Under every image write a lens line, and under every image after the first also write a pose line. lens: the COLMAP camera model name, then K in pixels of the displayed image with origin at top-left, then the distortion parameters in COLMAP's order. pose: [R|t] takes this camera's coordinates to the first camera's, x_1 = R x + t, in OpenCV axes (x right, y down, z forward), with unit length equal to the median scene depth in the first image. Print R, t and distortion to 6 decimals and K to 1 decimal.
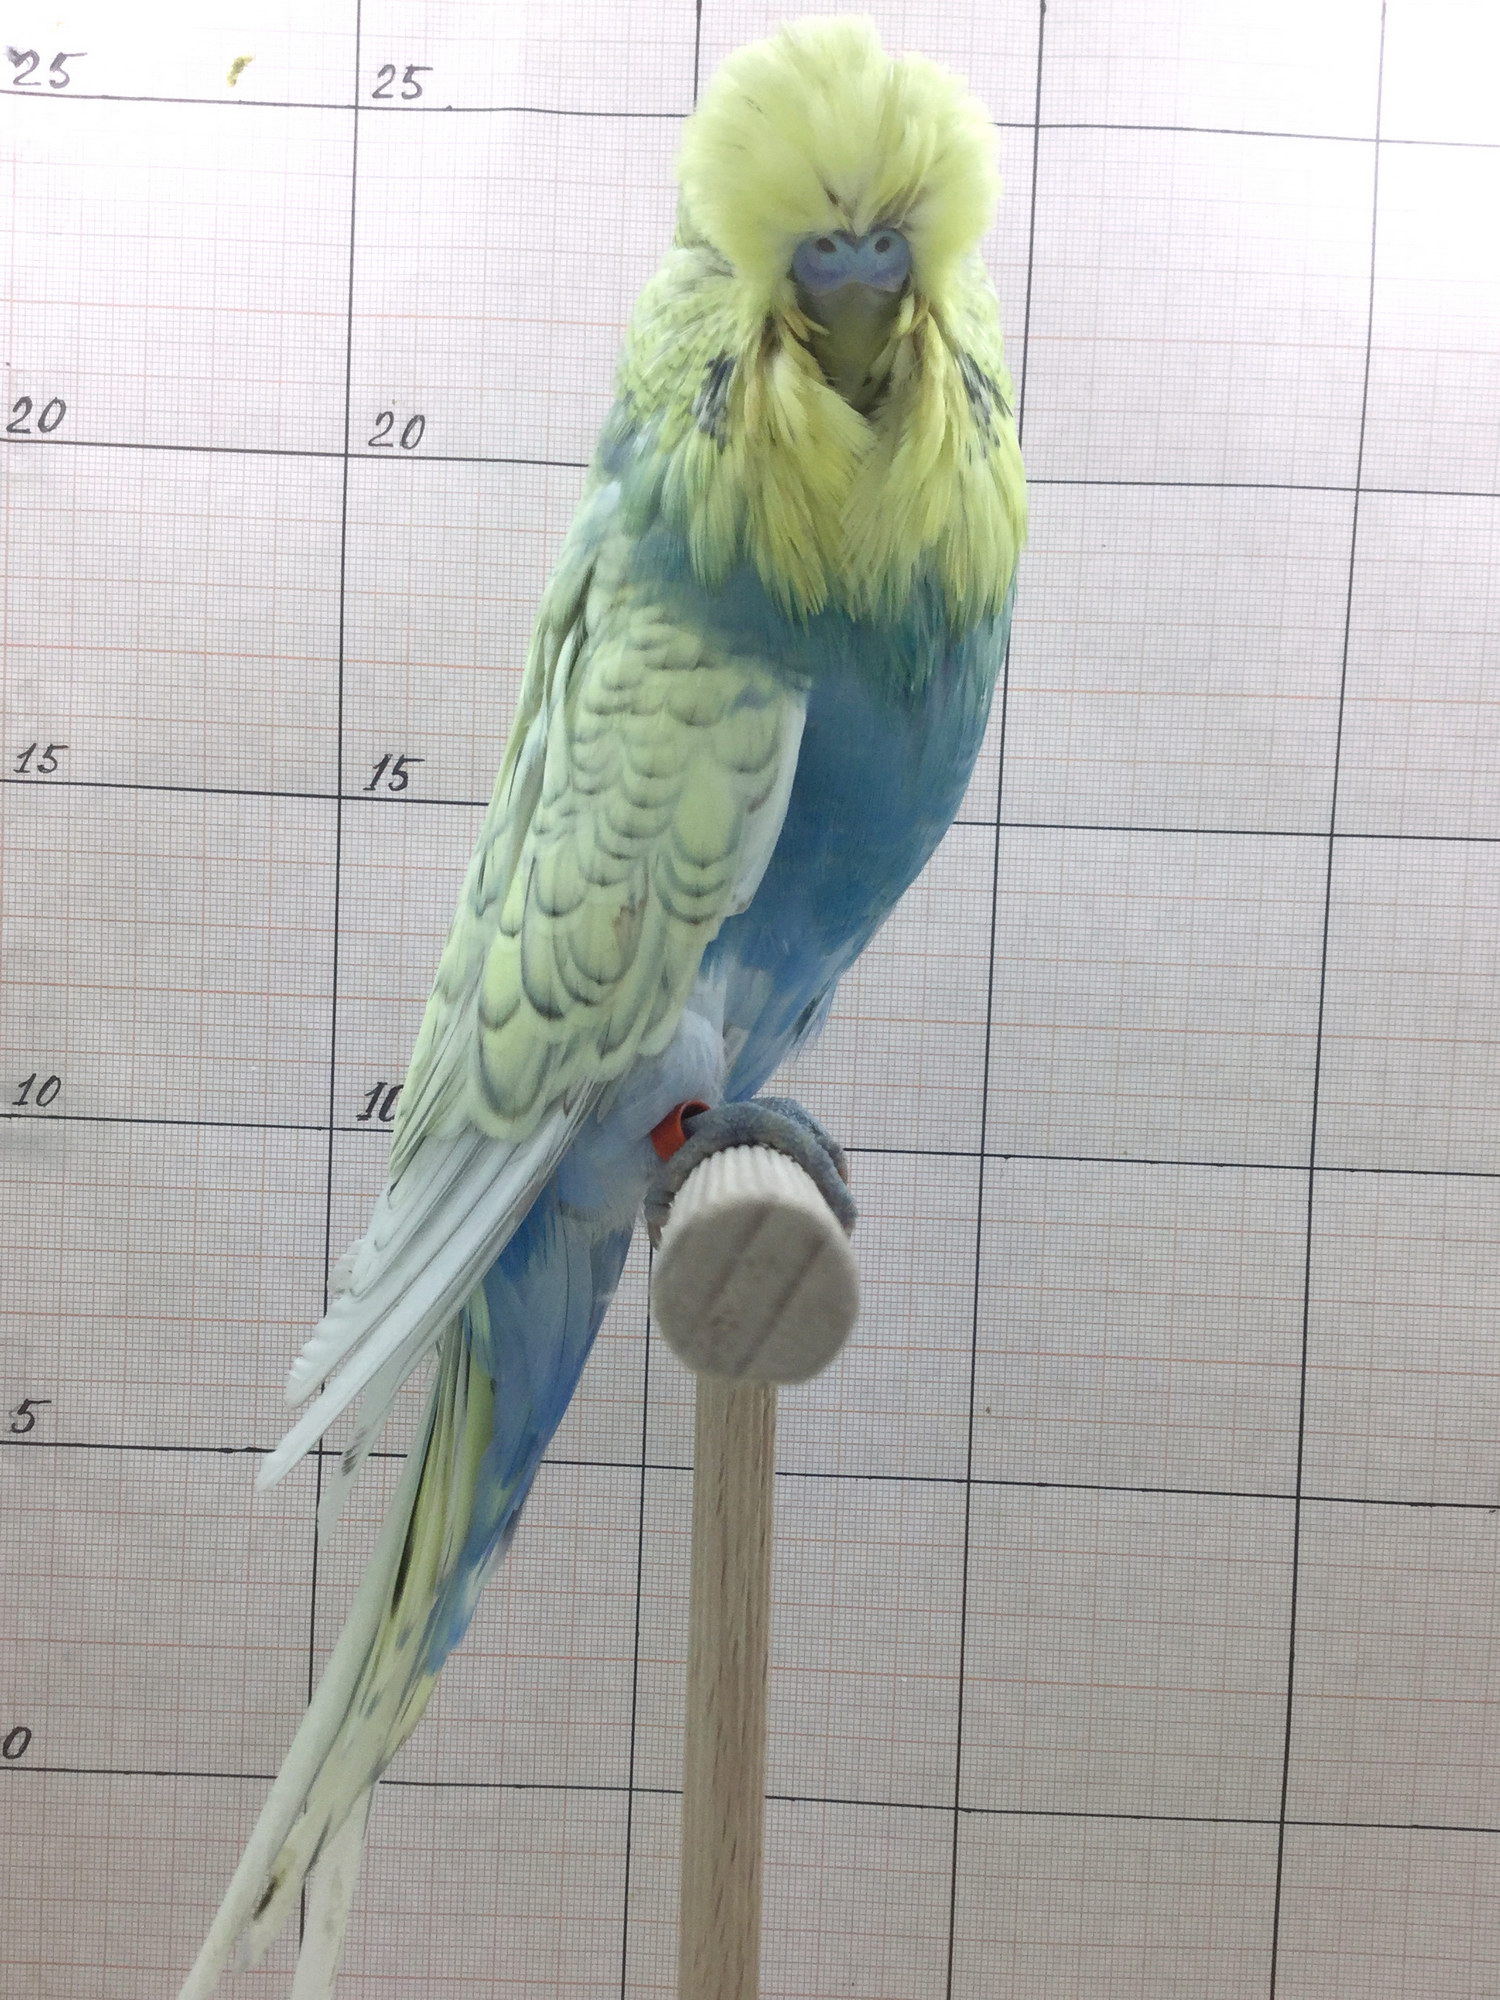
lens RADIAL K [[6295.4, 0, 669.6], [0, 6295.4, 1328.6], [0, 0, 1]] dist [0.810854, -14.492262]
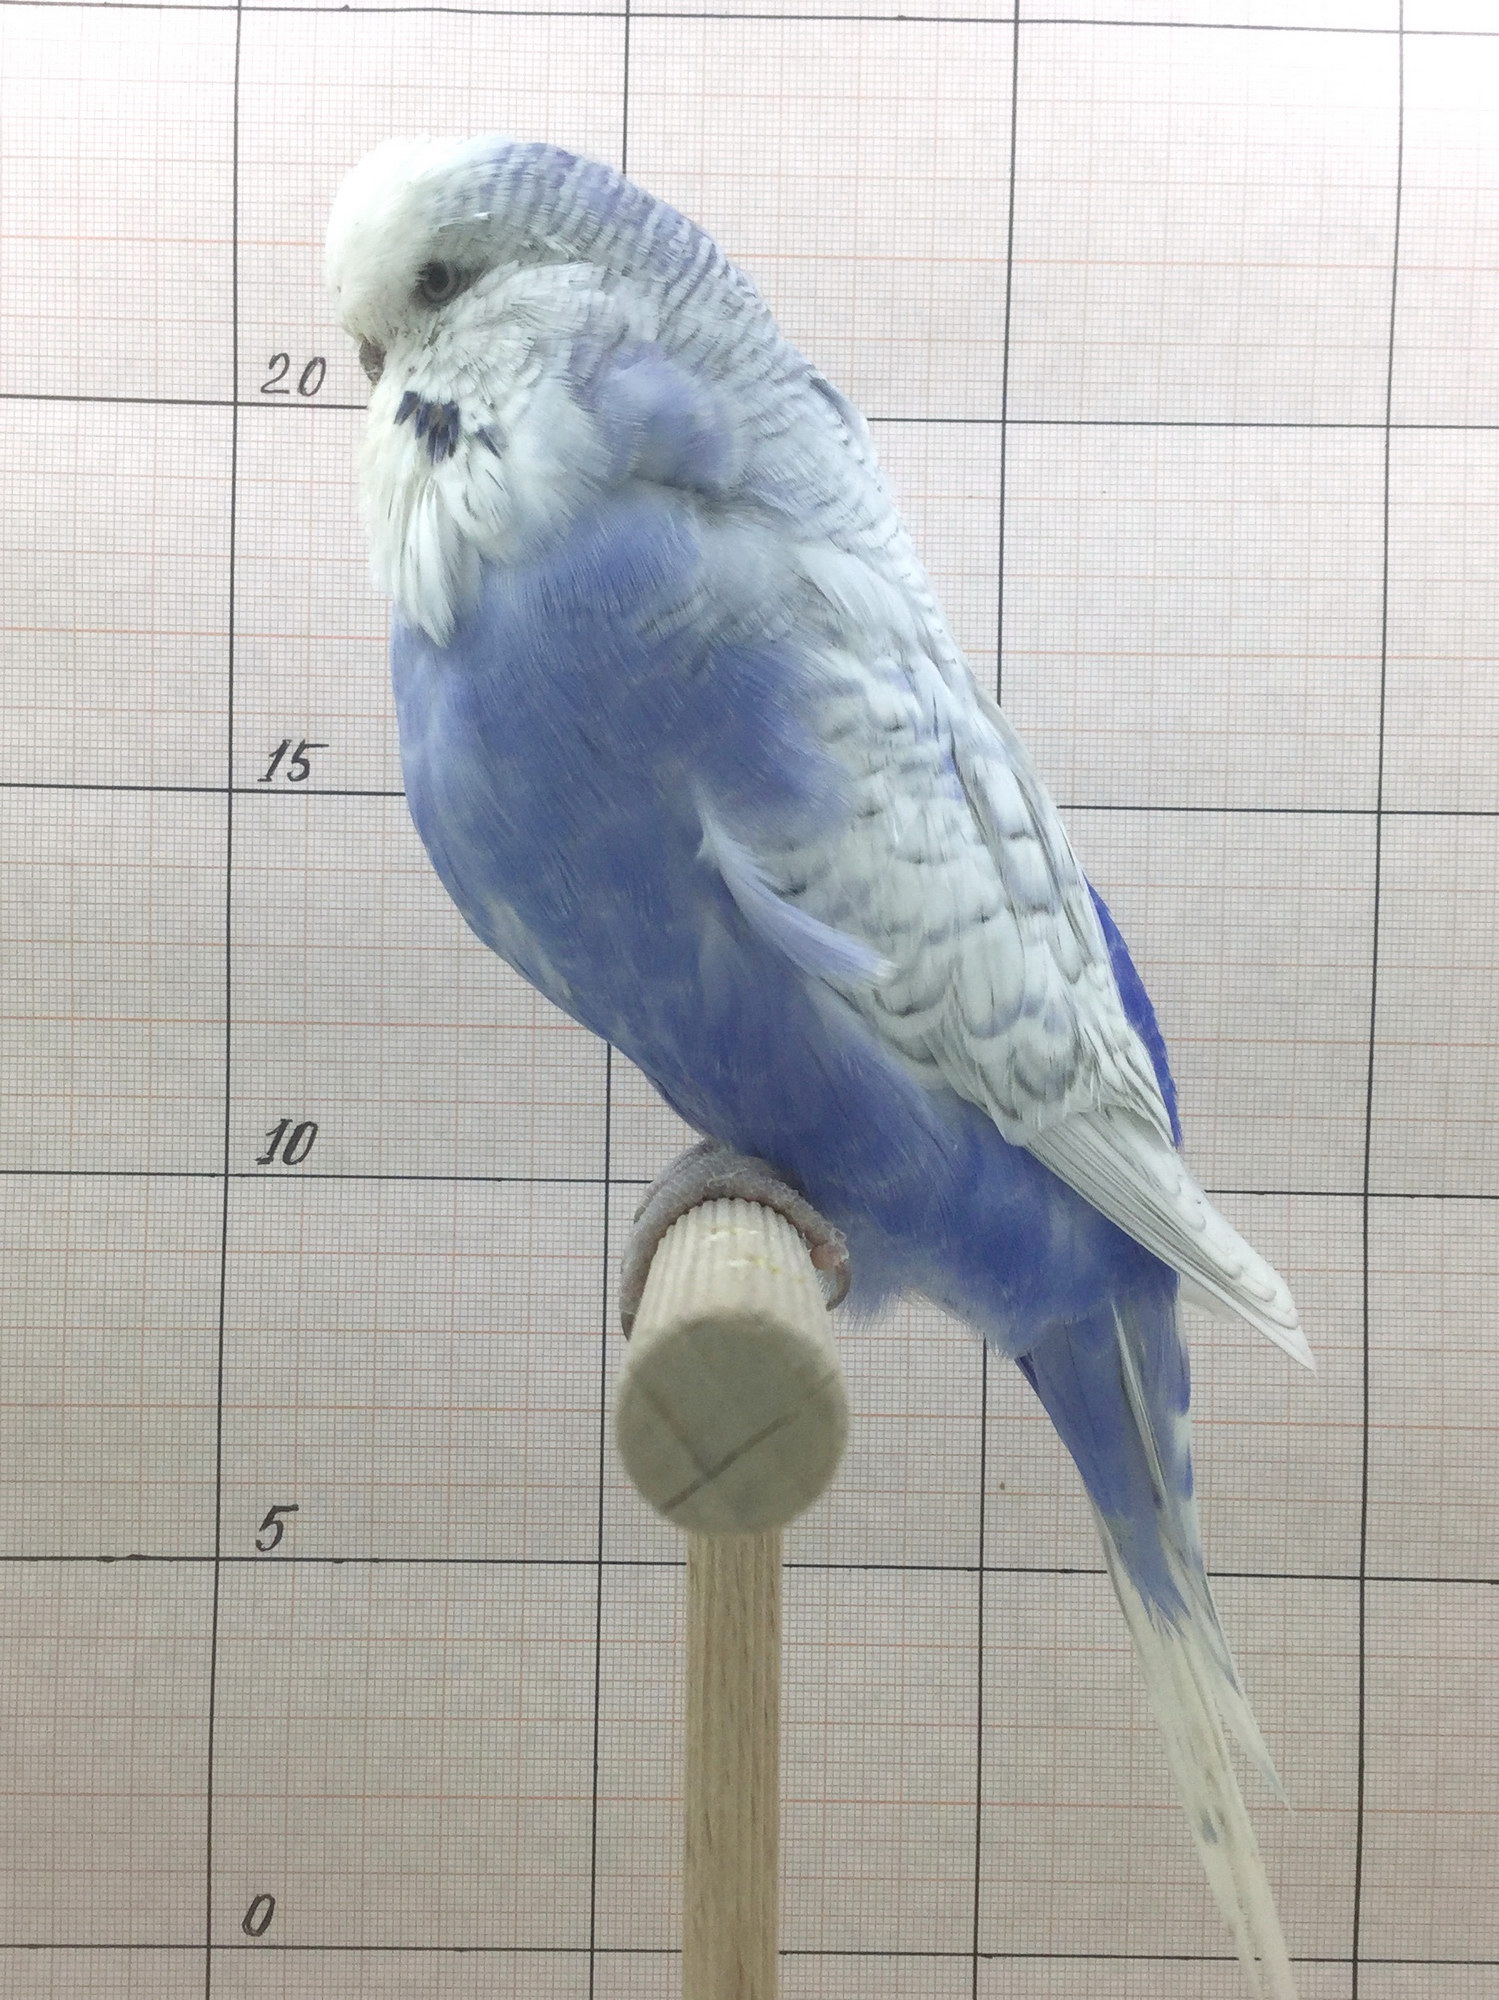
lens RADIAL K [[6345.7, 0, 743.5], [0, 6345.7, 887.2], [0, 0, 1]] dist [0.361622, -1.563978]
pose [[0.999665, -0.021014, 0.015120, 0.004210], [0.022022, 0.997308, -0.069948, -0.008760], [-0.013609, 0.070258, 0.997436, 0.137807]]
